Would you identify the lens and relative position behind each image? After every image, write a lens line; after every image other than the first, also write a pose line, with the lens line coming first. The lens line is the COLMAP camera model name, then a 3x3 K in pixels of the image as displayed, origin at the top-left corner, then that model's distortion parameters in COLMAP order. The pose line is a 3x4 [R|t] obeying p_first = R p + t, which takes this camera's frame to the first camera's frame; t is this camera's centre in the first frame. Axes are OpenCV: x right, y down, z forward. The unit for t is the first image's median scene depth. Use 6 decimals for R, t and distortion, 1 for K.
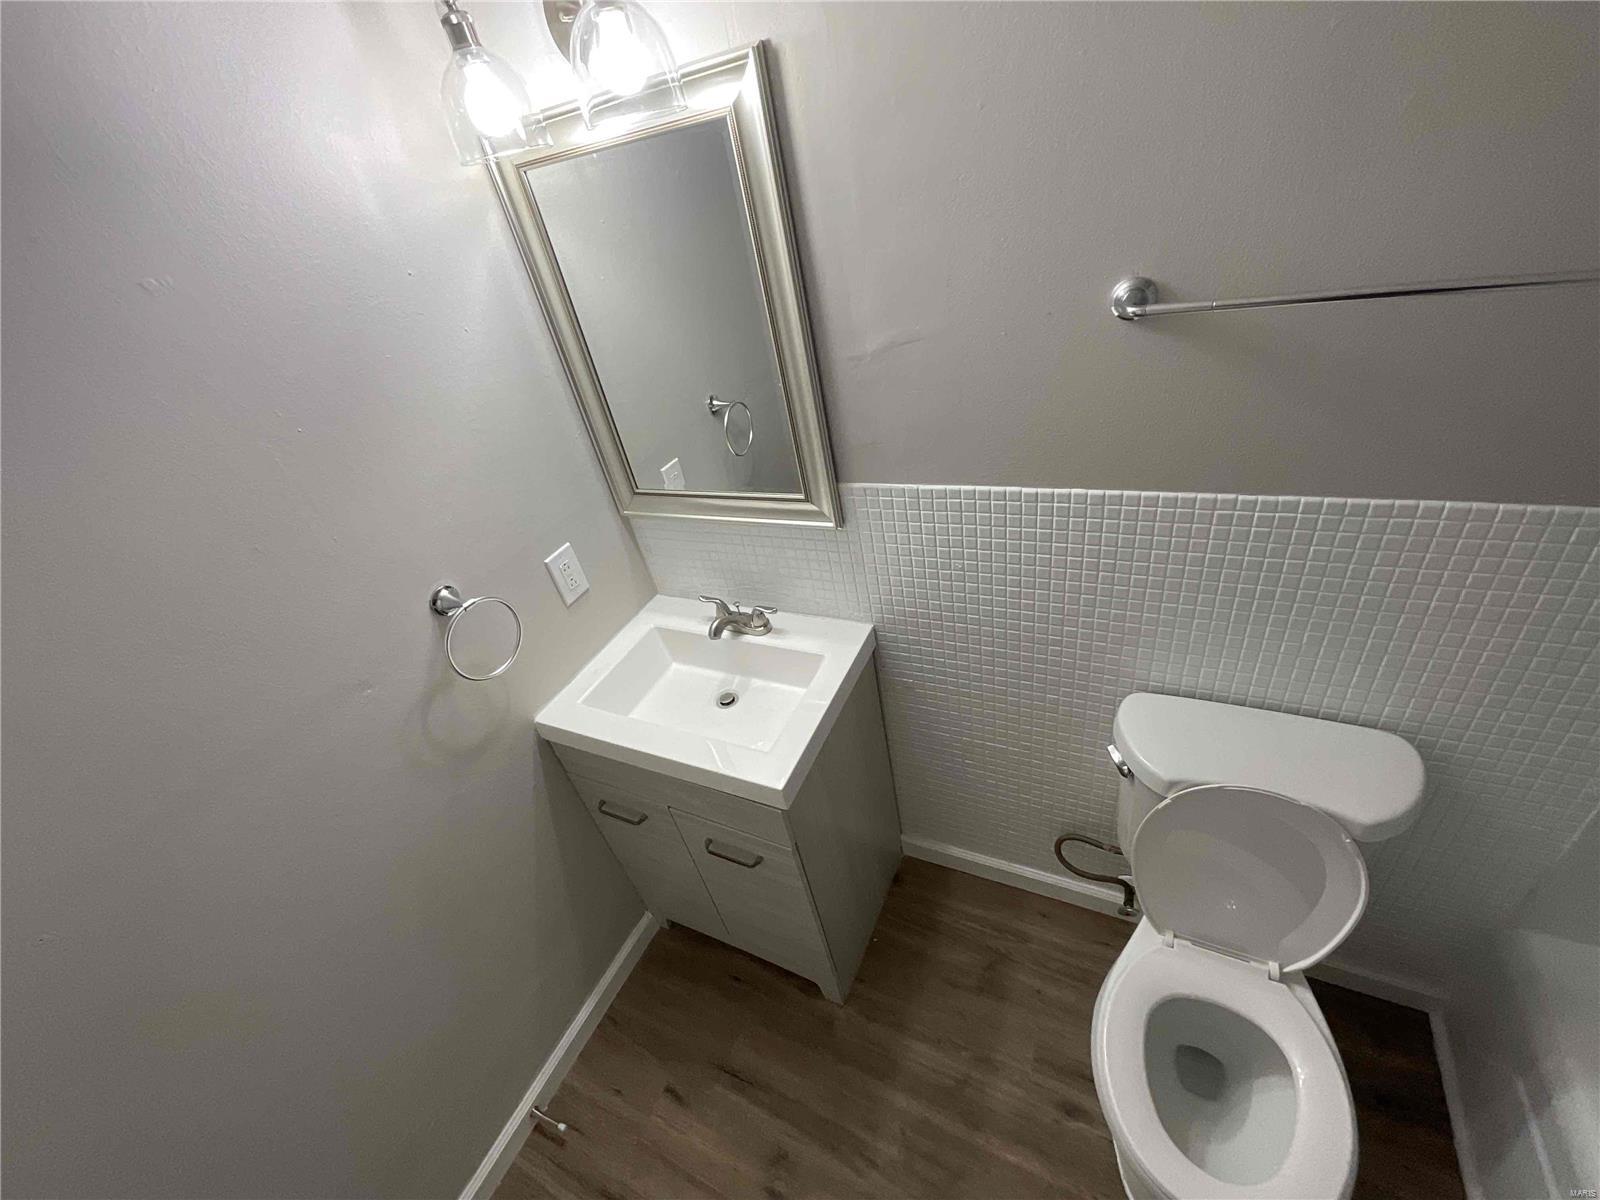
lens RADIAL K [[653.4, 0, 799.1], [0, 653.4, 602.1], [0, 0, 1]] dist [-0.014245, 0.011575]
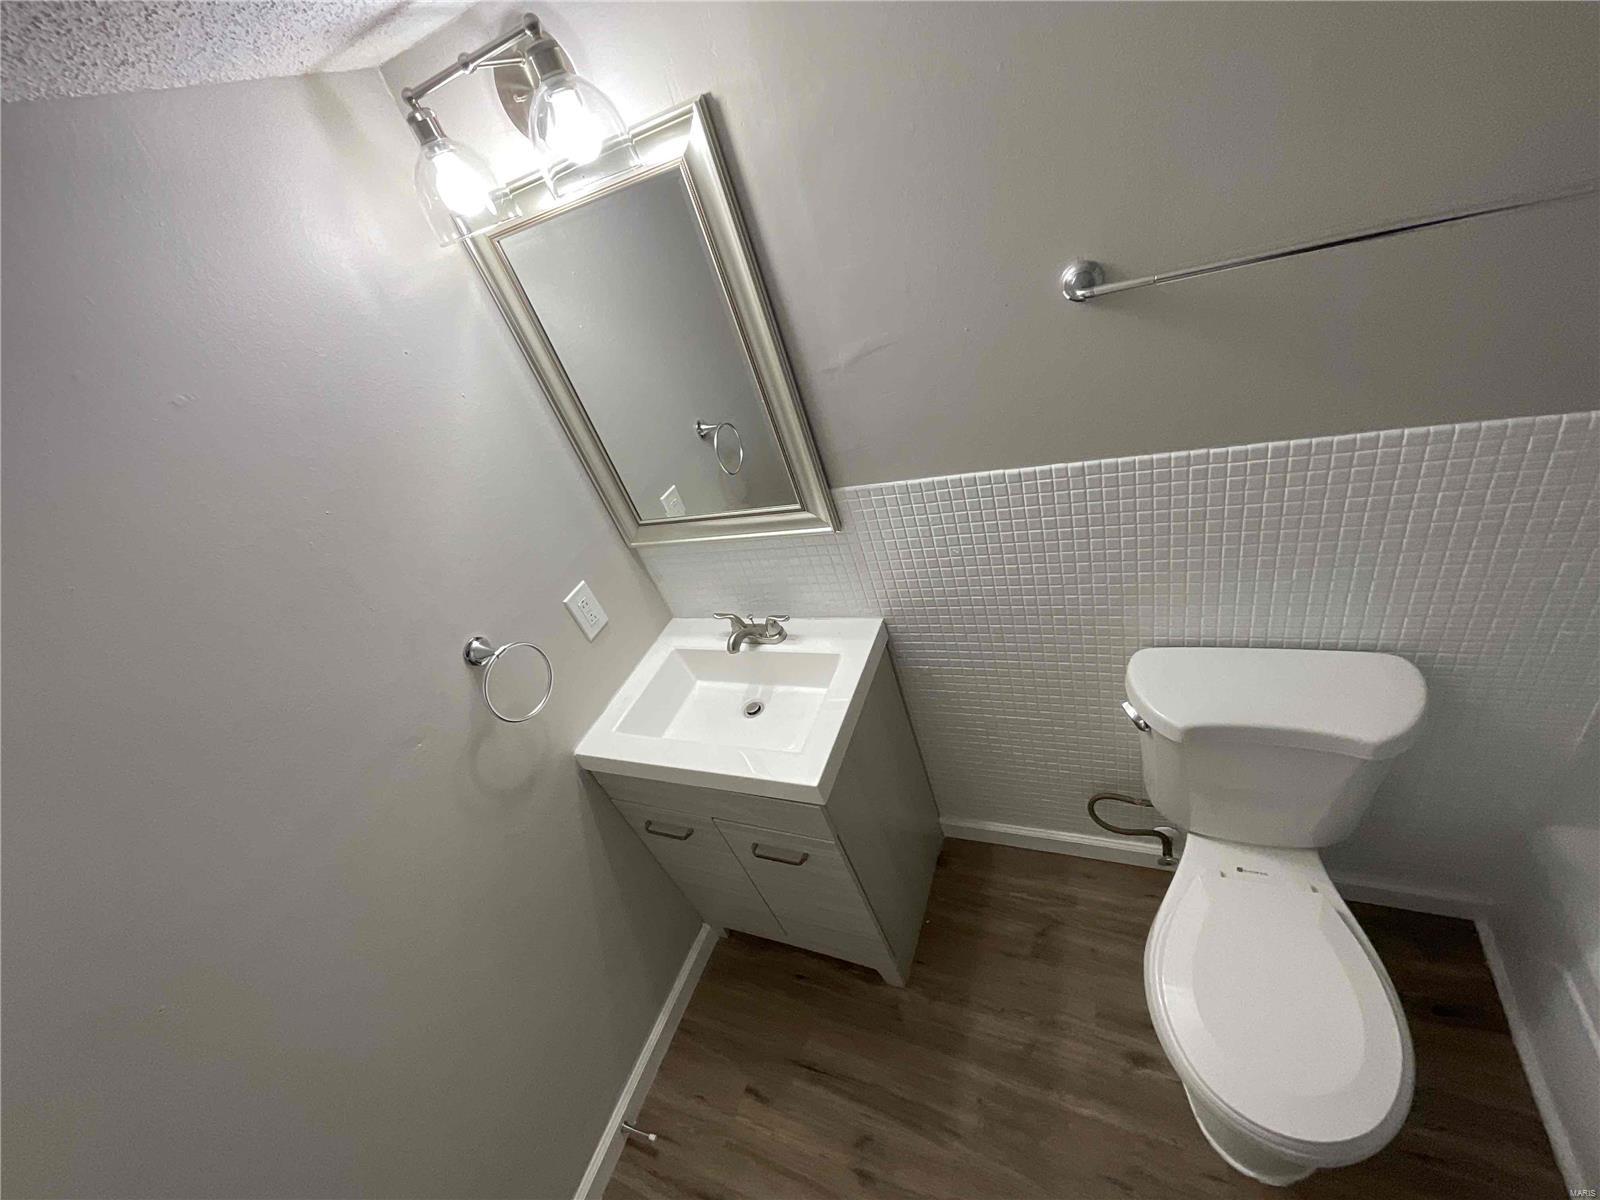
lens RADIAL K [[653.4, 0, 799.1], [0, 653.4, 602.1], [0, 0, 1]] dist [-0.014245, 0.011575]
pose [[0.990446, -0.136992, -0.015785, 0.001415], [0.136899, 0.990561, -0.006853, -0.002624], [0.016575, 0.004627, 0.999852, -0.045582]]
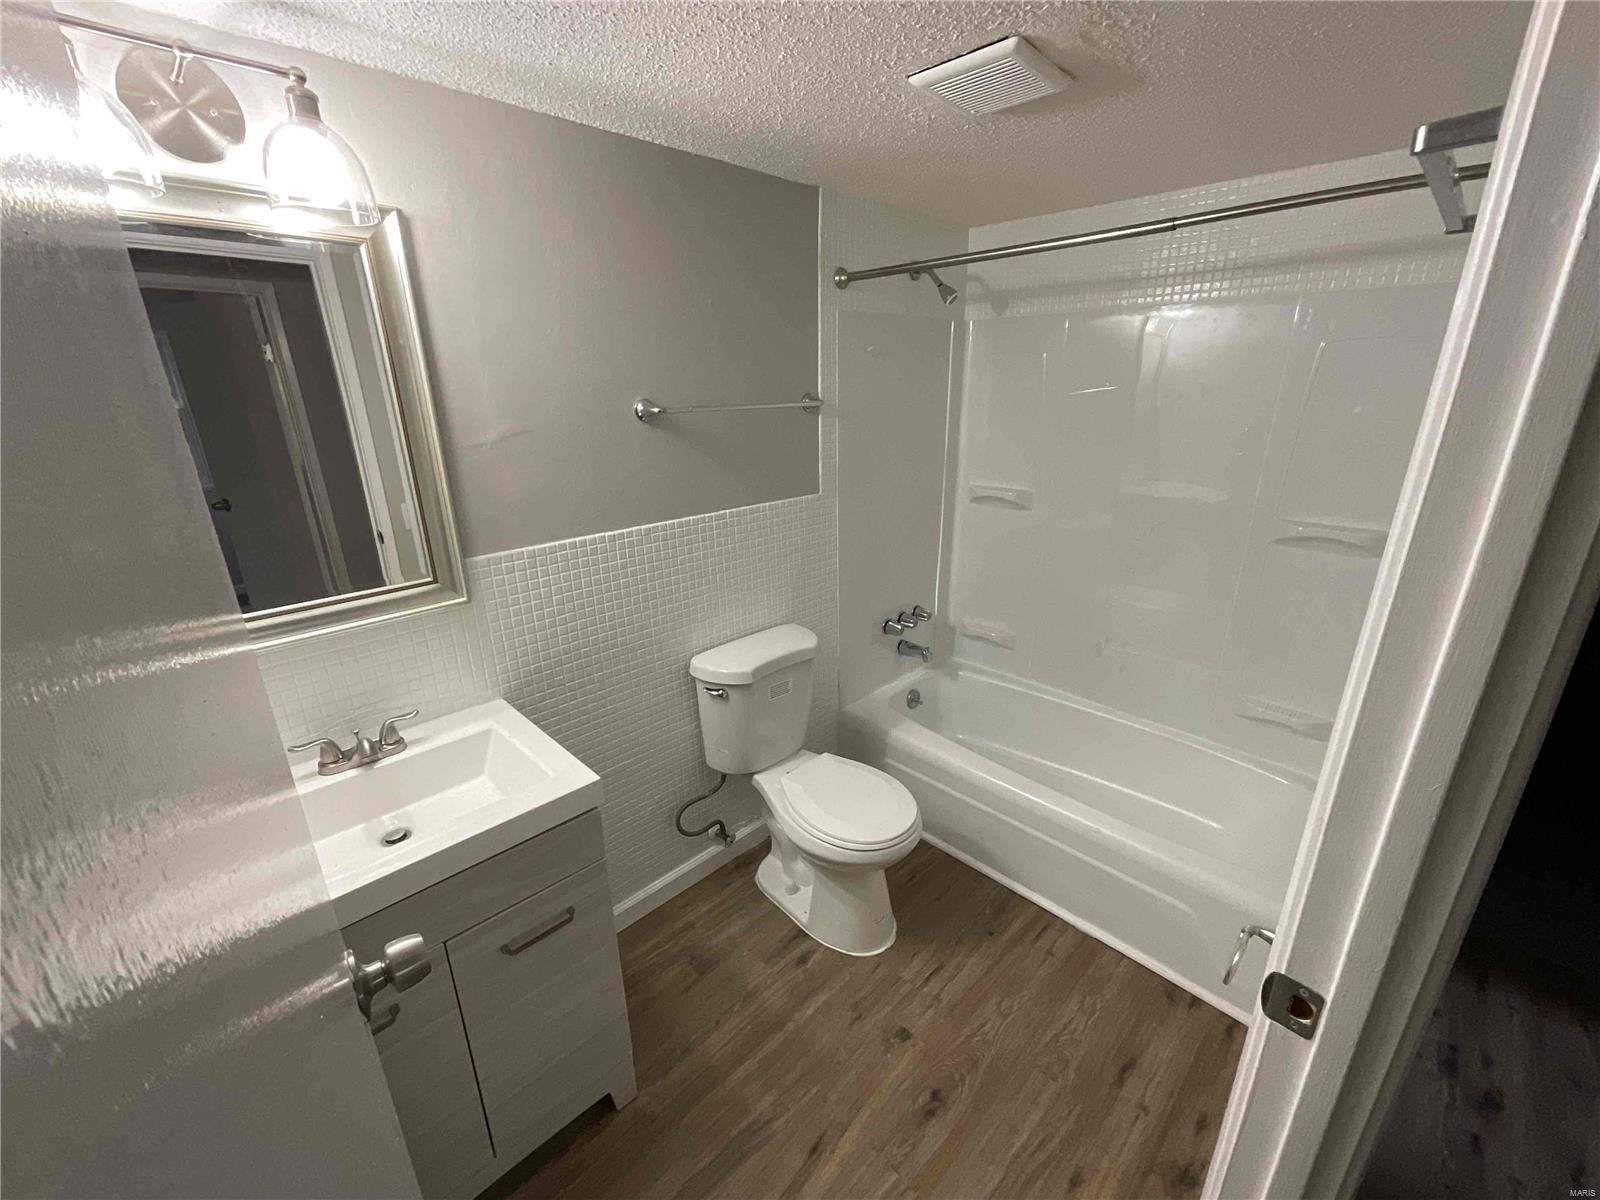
lens RADIAL K [[653.4, 0, 799.1], [0, 653.4, 602.1], [0, 0, 1]] dist [-0.014245, 0.011575]
pose [[0.332308, -0.127147, 0.934561, -0.786106], [0.502418, 0.862448, -0.061312, 0.234035], [-0.798215, 0.489915, 0.350479, 0.182344]]
